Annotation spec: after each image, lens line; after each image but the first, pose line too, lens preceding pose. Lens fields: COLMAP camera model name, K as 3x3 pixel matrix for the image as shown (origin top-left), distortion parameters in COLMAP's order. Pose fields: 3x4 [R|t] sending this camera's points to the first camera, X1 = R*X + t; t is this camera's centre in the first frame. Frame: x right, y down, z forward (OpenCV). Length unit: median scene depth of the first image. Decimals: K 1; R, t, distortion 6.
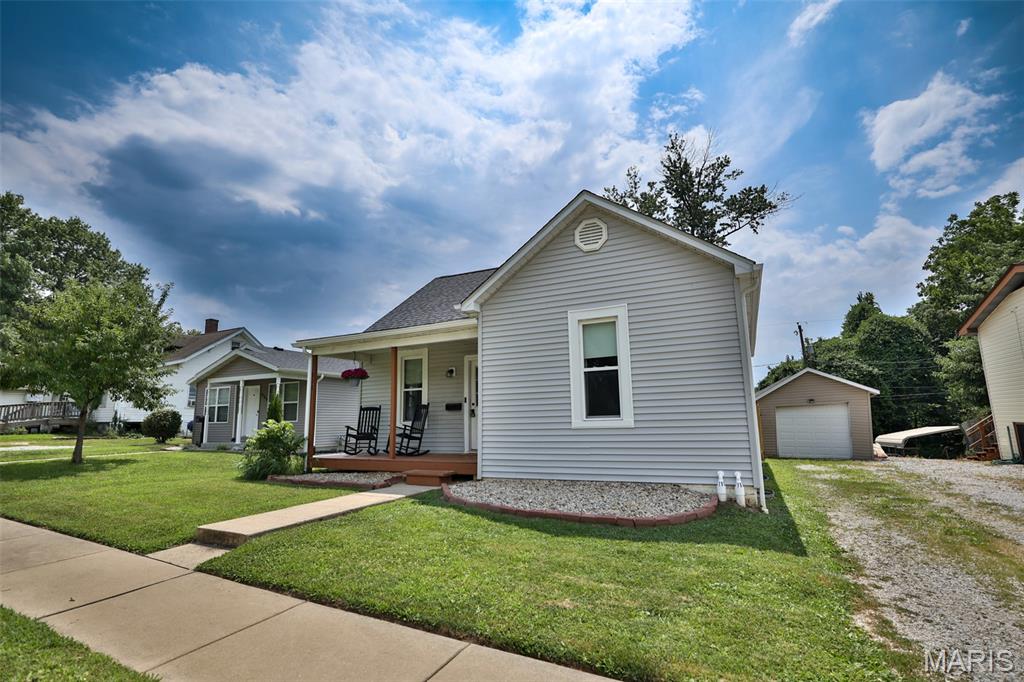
lens RADIAL K [[485.9, 0, 519.5], [0, 485.9, 339.0], [0, 0, 1]] dist [-0.074552, 0.054329]
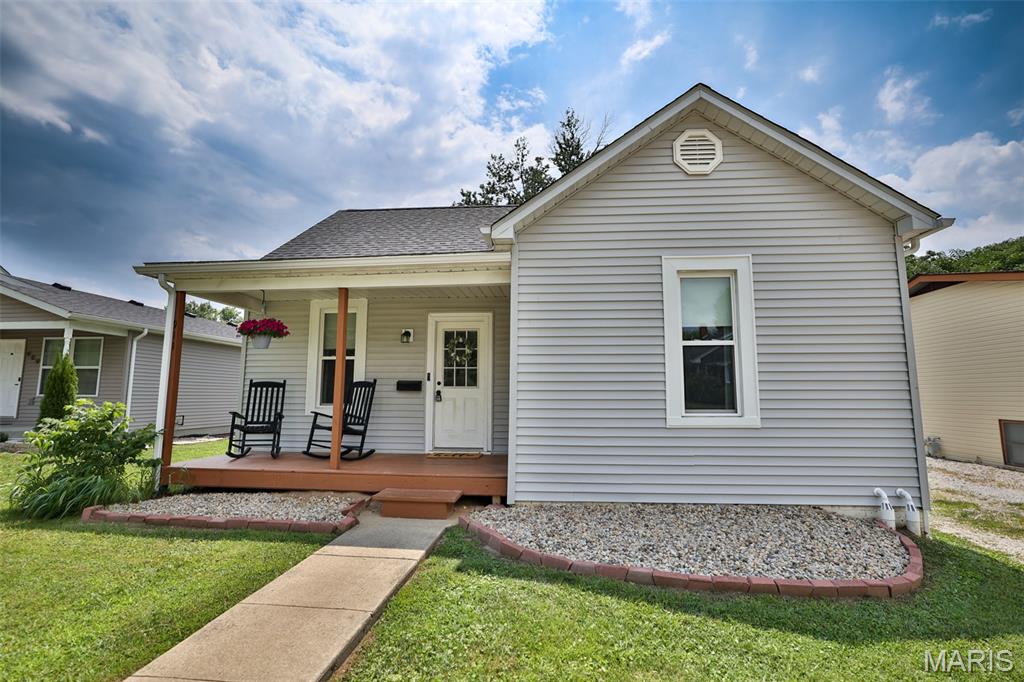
lens RADIAL K [[474.3, 0, 516.0], [0, 474.3, 339.5], [0, 0, 1]] dist [-0.046080, 0.017801]
pose [[0.936980, 0.064045, 0.343462, -0.227570], [-0.080266, 0.996220, 0.033206, 0.039220], [-0.340037, -0.058682, 0.938579, 0.316542]]
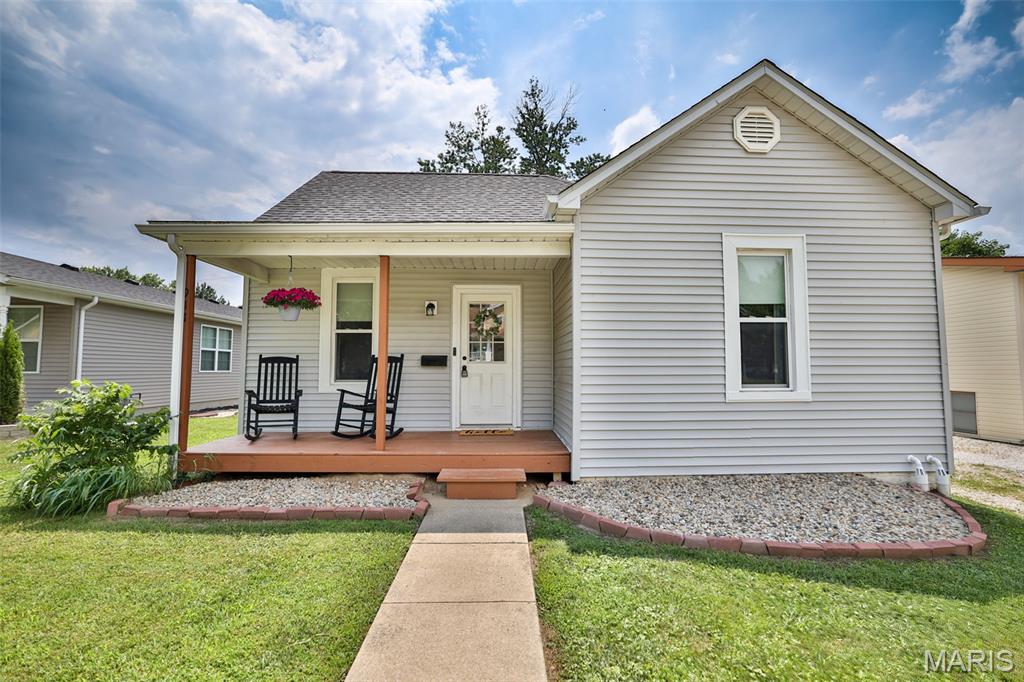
lens RADIAL K [[474.3, 0, 516.0], [0, 474.3, 339.5], [0, 0, 1]] dist [-0.046080, 0.017801]
pose [[0.886020, 0.048796, 0.461071, -0.333178], [-0.095506, 0.992328, 0.078510, 0.049349], [-0.453703, -0.113597, 0.883883, 0.380291]]
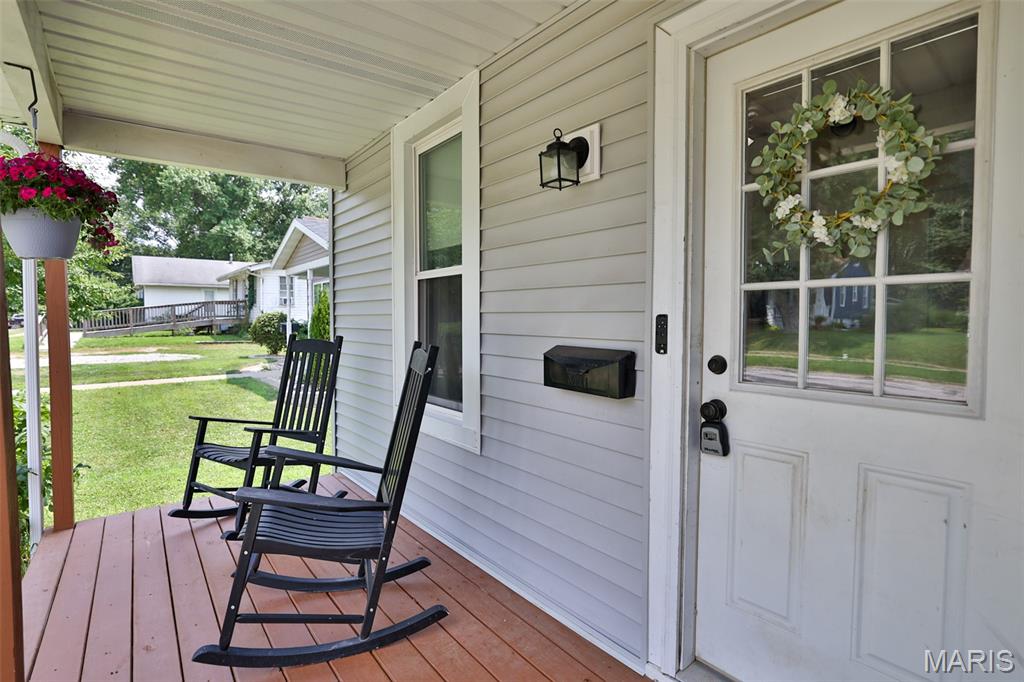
lens RADIAL K [[512.6, 0, 510.2], [0, 512.6, 337.8], [0, 0, 1]] dist [-0.000588, 0.023532]
pose [[0.885974, 0.038865, -0.462103, -0.078922], [0.062287, 0.977479, 0.201632, 0.091498], [0.459532, -0.207424, 0.863600, 0.831330]]
